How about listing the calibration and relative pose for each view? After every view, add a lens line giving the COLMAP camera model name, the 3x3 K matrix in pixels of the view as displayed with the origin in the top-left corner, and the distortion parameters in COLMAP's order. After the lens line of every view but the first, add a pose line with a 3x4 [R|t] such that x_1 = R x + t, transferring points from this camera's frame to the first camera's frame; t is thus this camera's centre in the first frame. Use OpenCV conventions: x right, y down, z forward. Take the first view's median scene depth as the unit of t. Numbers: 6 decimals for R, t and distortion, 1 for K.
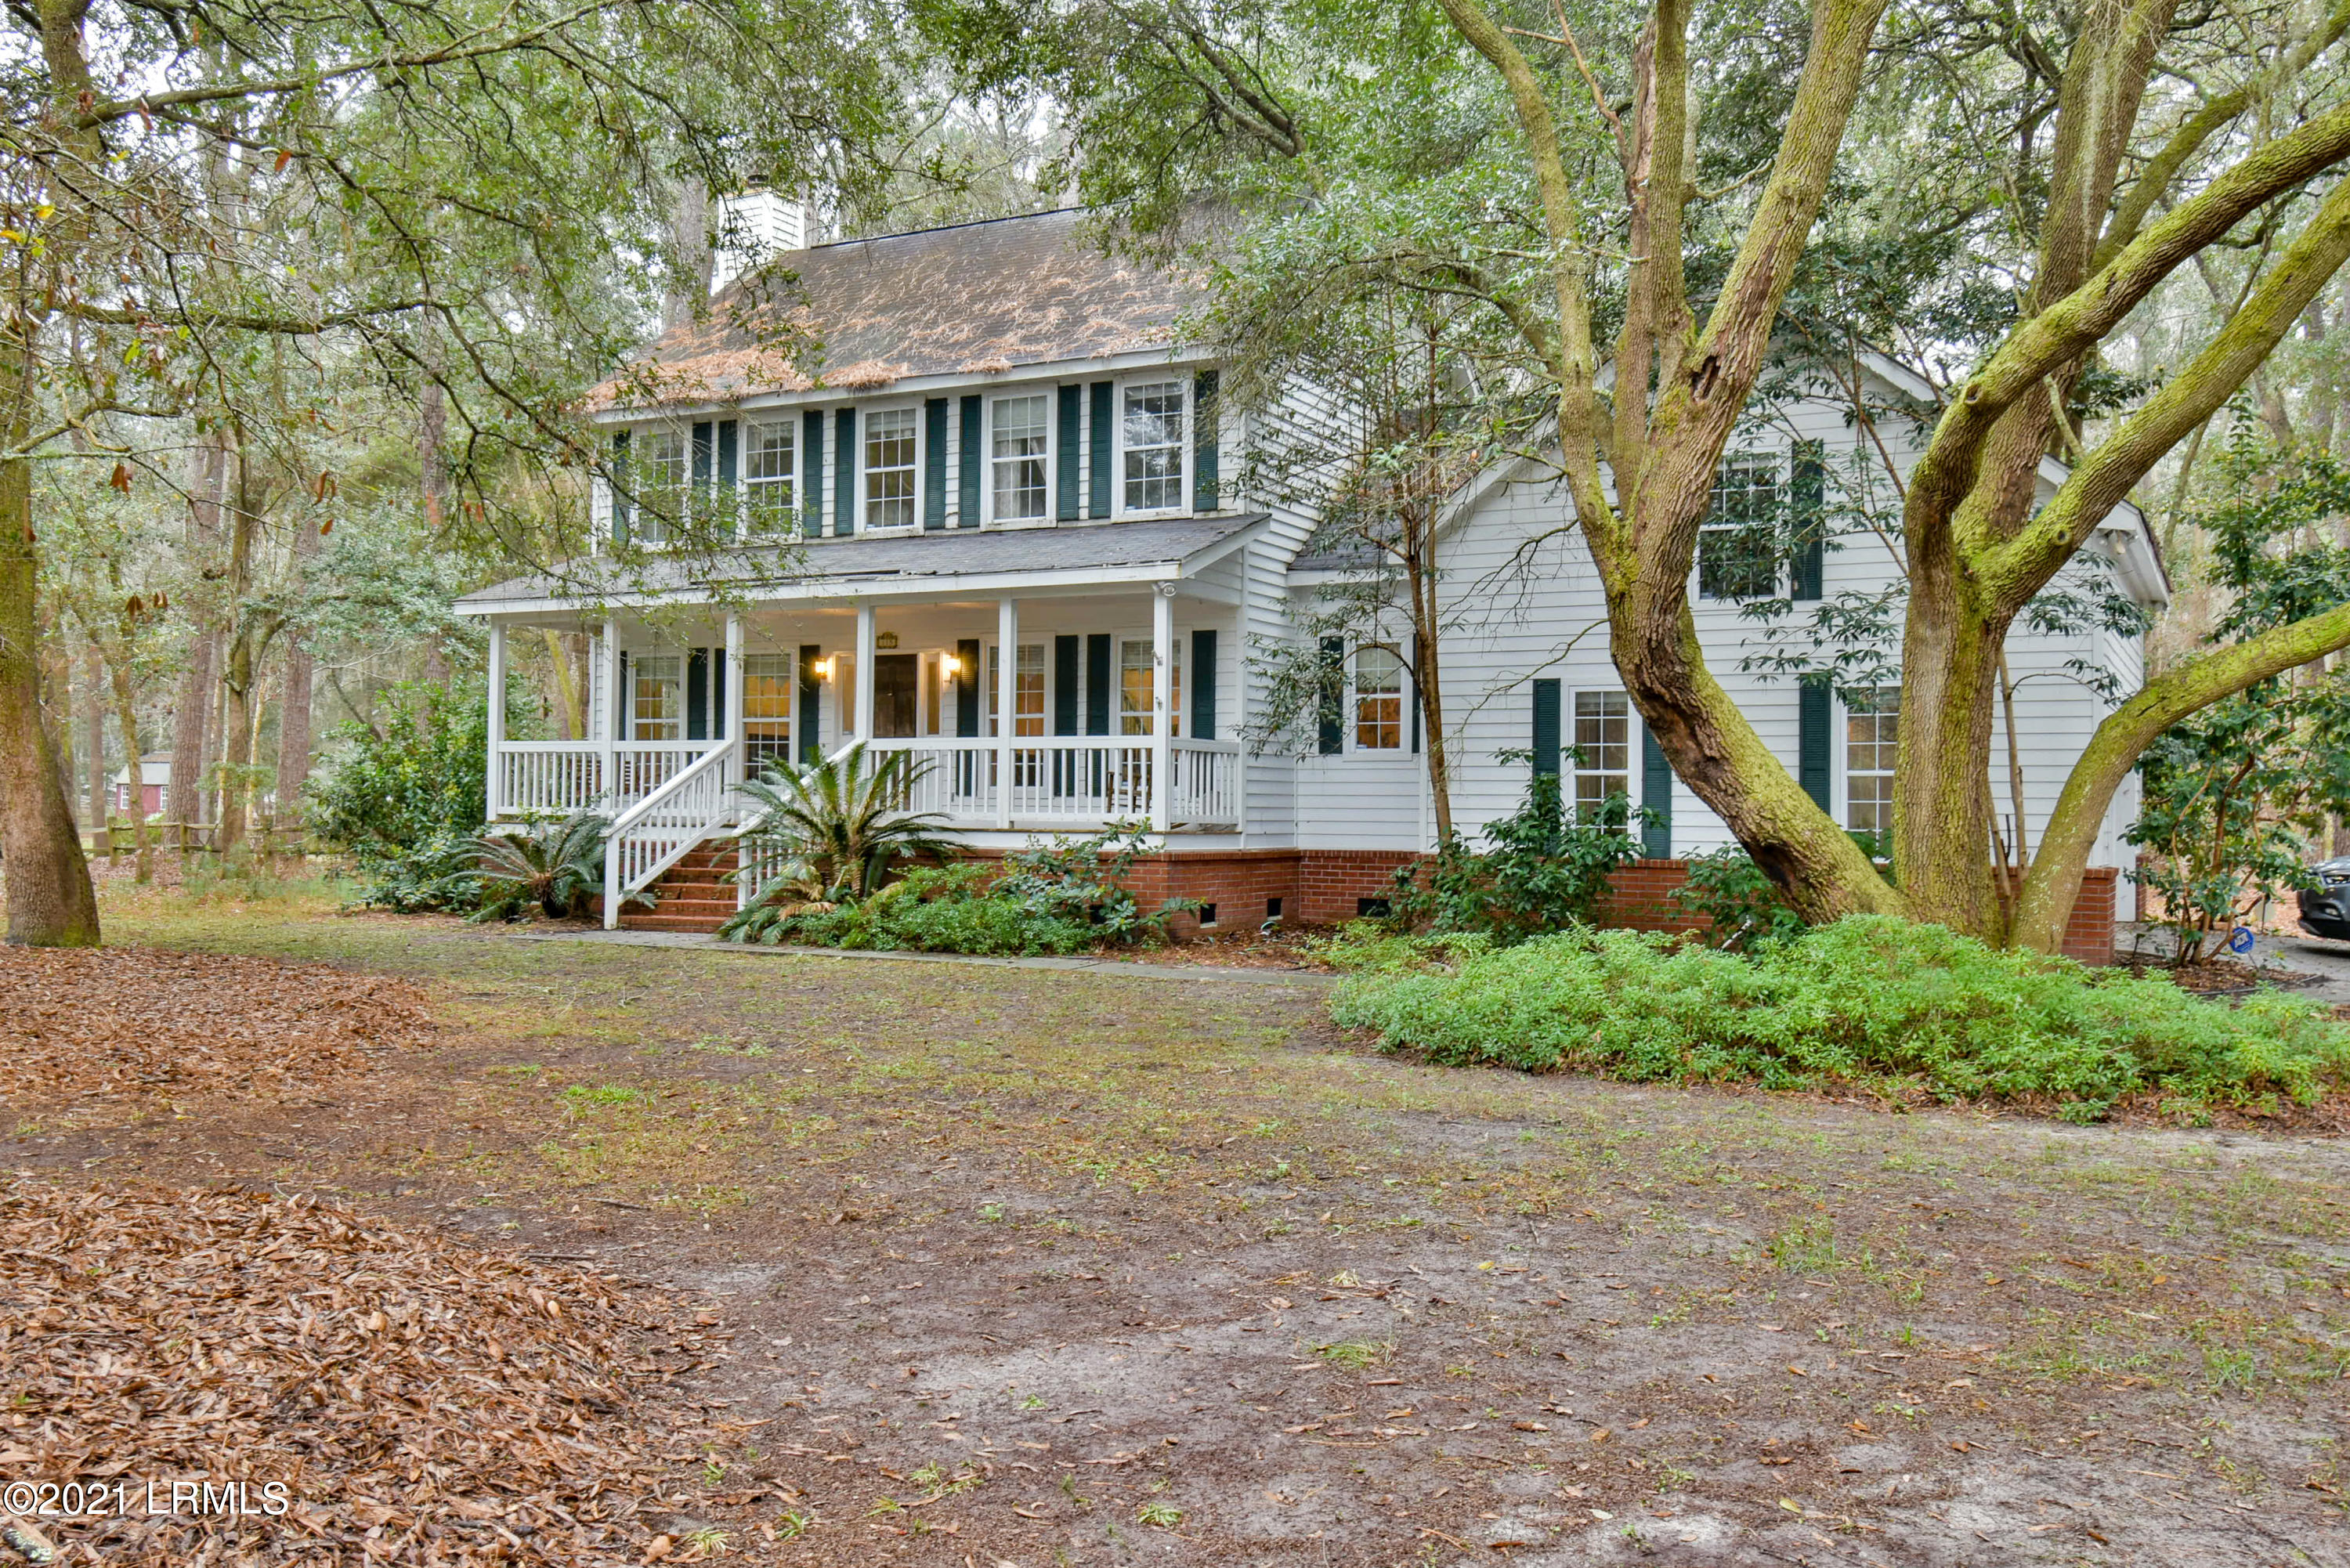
lens RADIAL K [[1972.9, 0, 1163.5], [0, 1972.9, 788.4], [0, 0, 1]] dist [-0.008435, -0.005701]
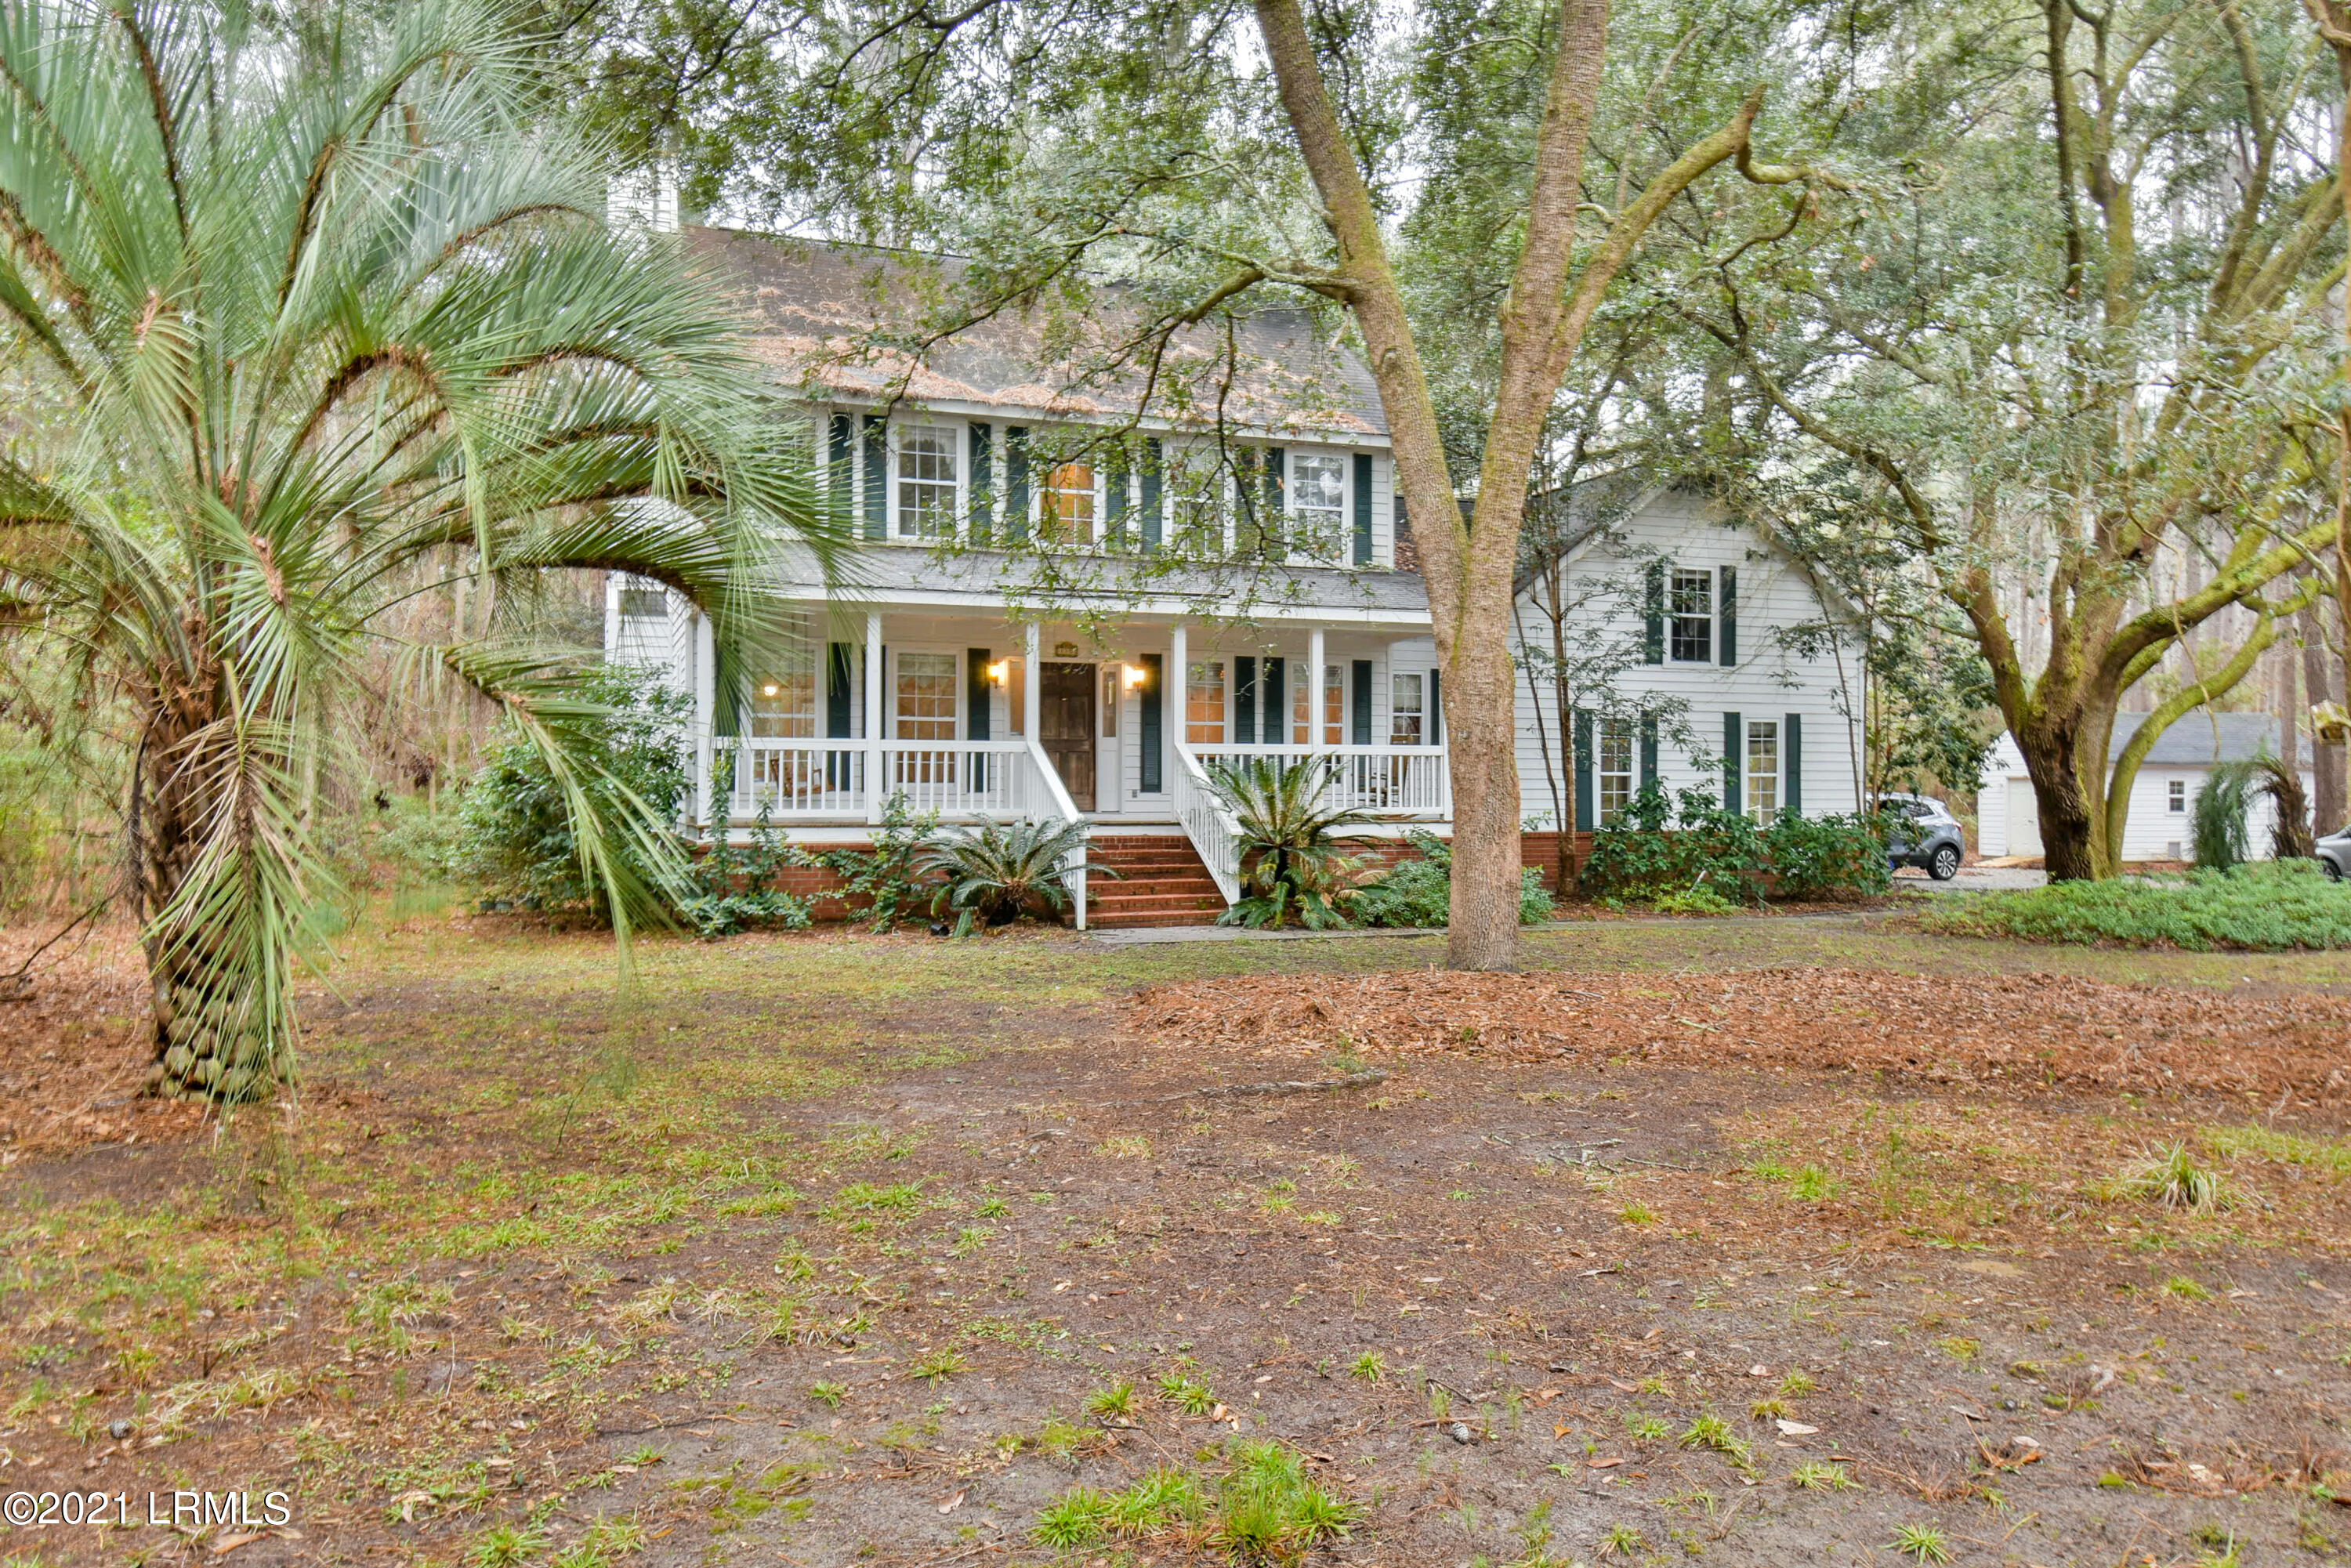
lens RADIAL K [[1573.0, 0, 1169.9], [0, 1573.0, 785.4], [0, 0, 1]] dist [-0.009248, -0.000555]
pose [[0.691624, -0.002756, 0.722252, -0.757754], [0.002488, 0.999996, 0.001433, -0.002255], [-0.722253, 0.000806, 0.691628, 0.383480]]
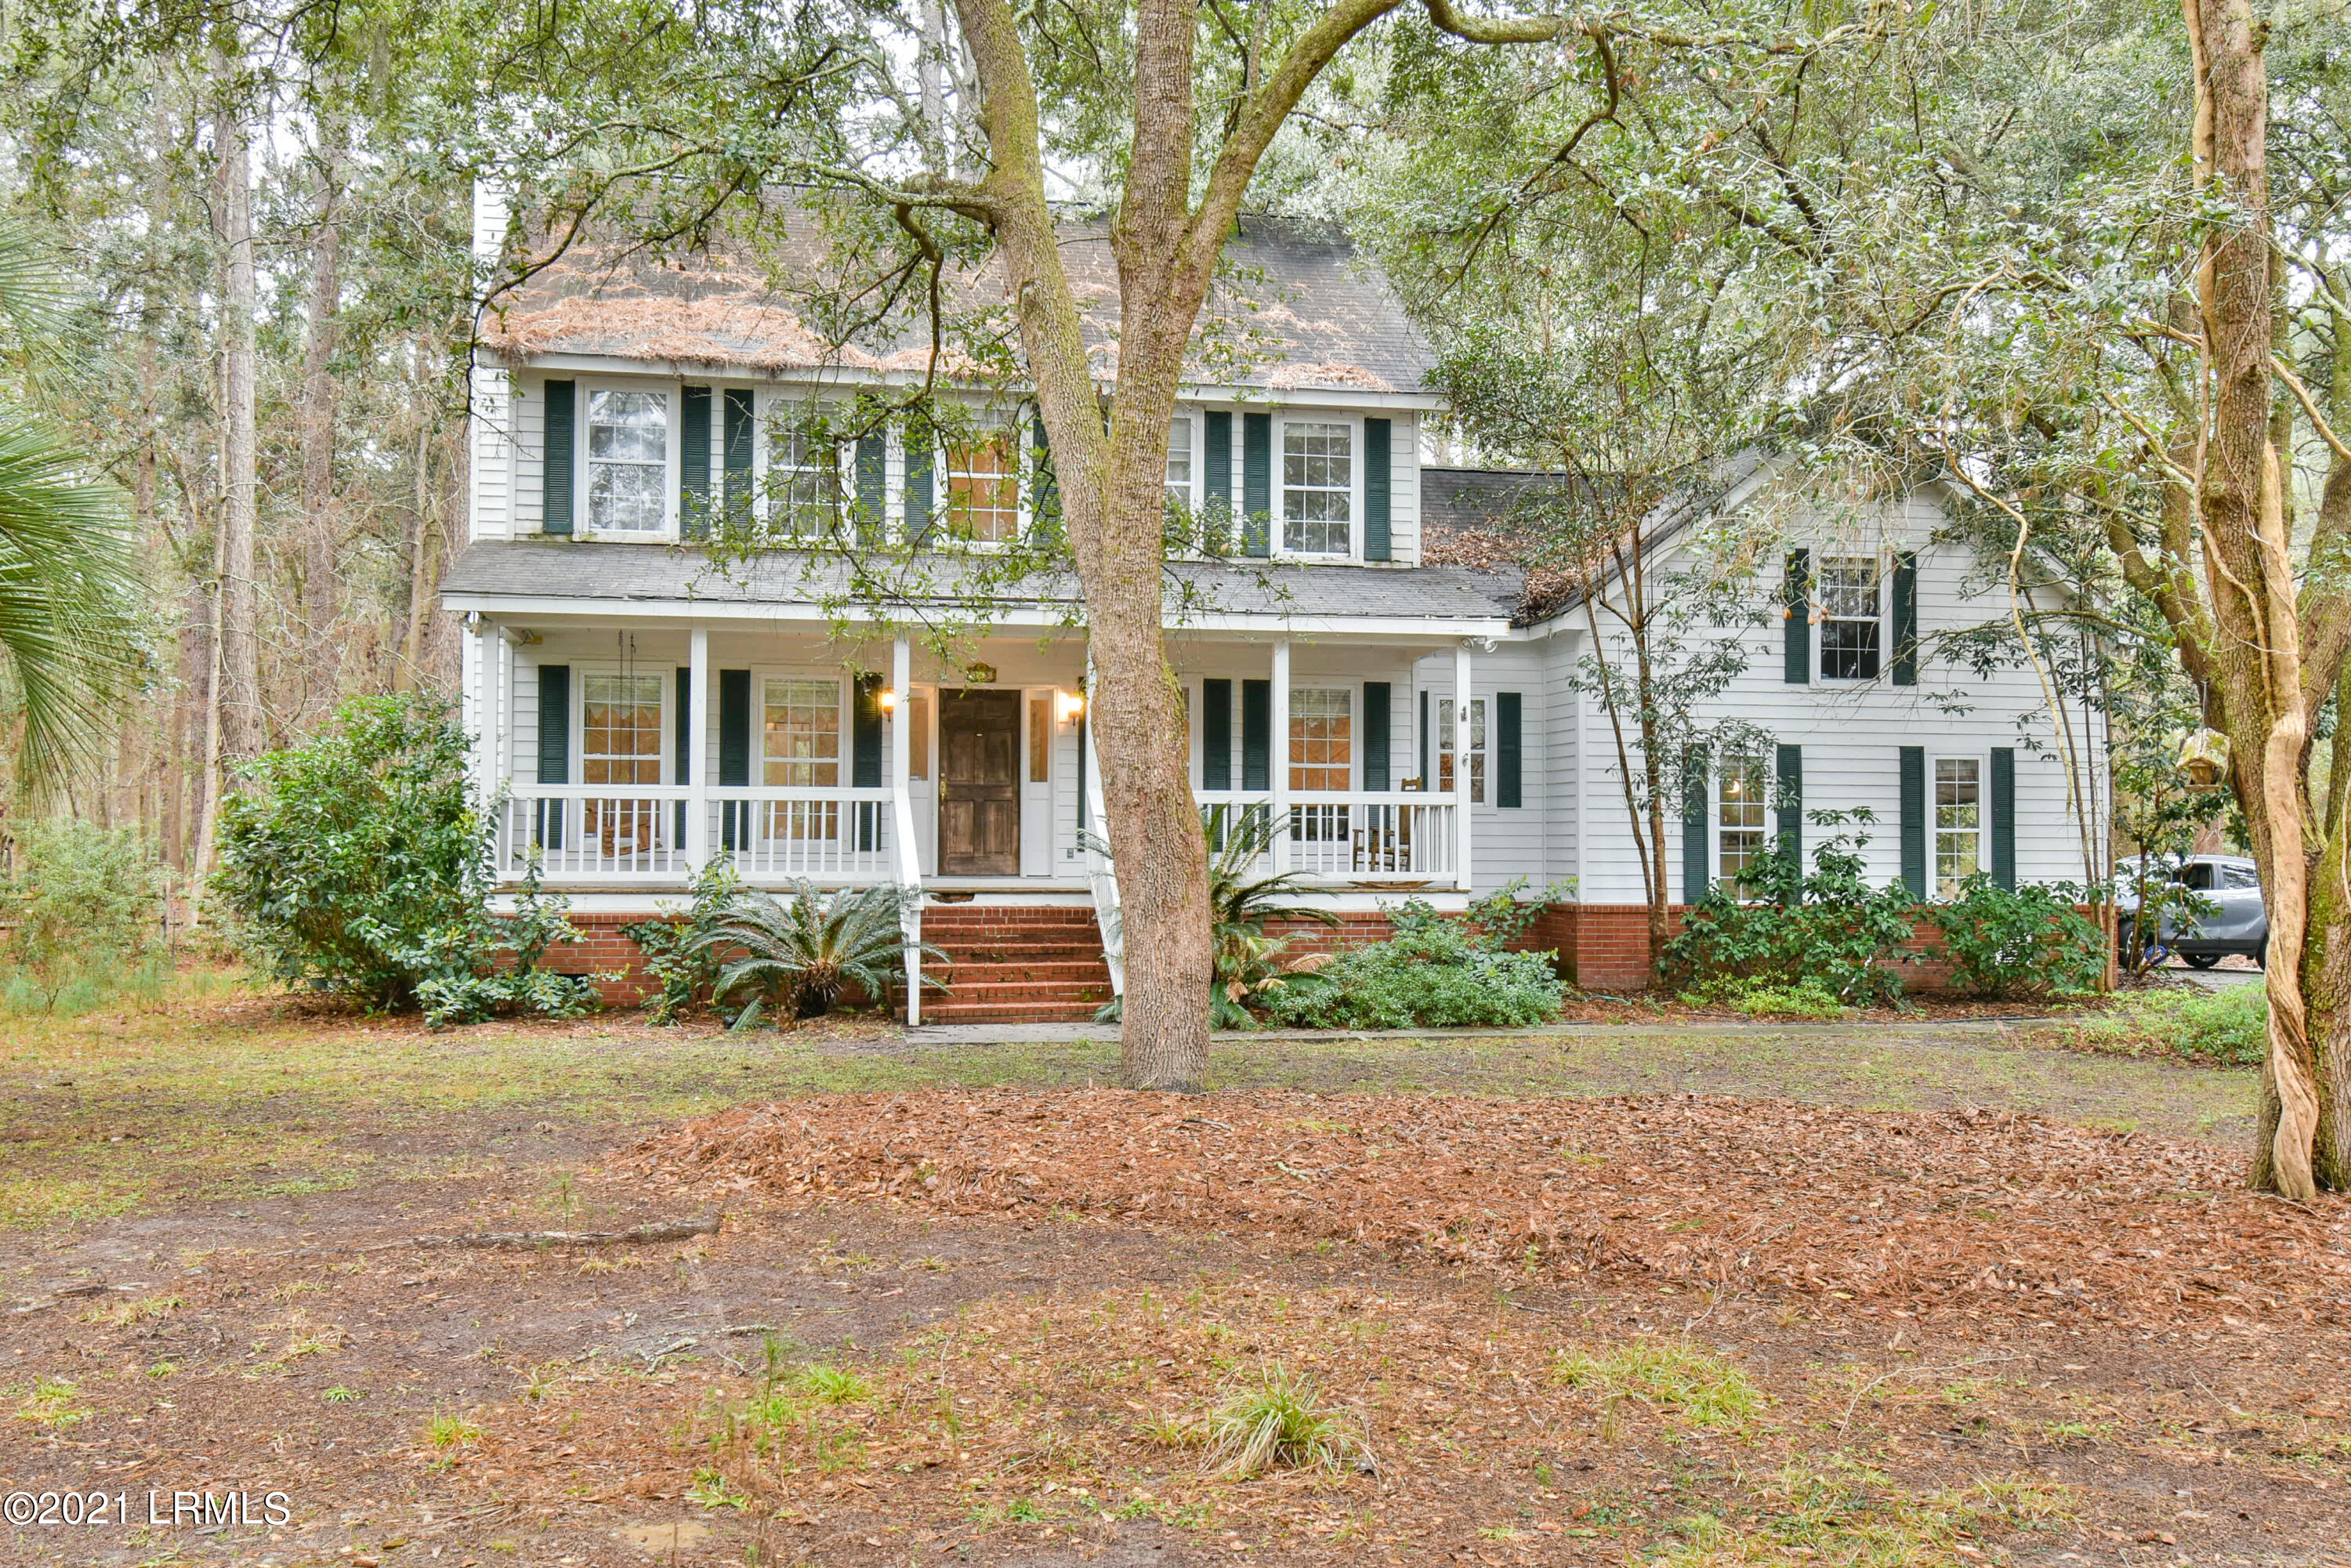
lens RADIAL K [[1973.8, 0, 1174.7], [0, 1973.8, 779.2], [0, 0, 1]] dist [-0.008435, -0.005701]
pose [[0.792568, 0.018924, 0.609490, -0.626989], [0.000800, 0.999485, -0.032073, -0.001338], [-0.609783, 0.025908, 0.792145, 0.281352]]
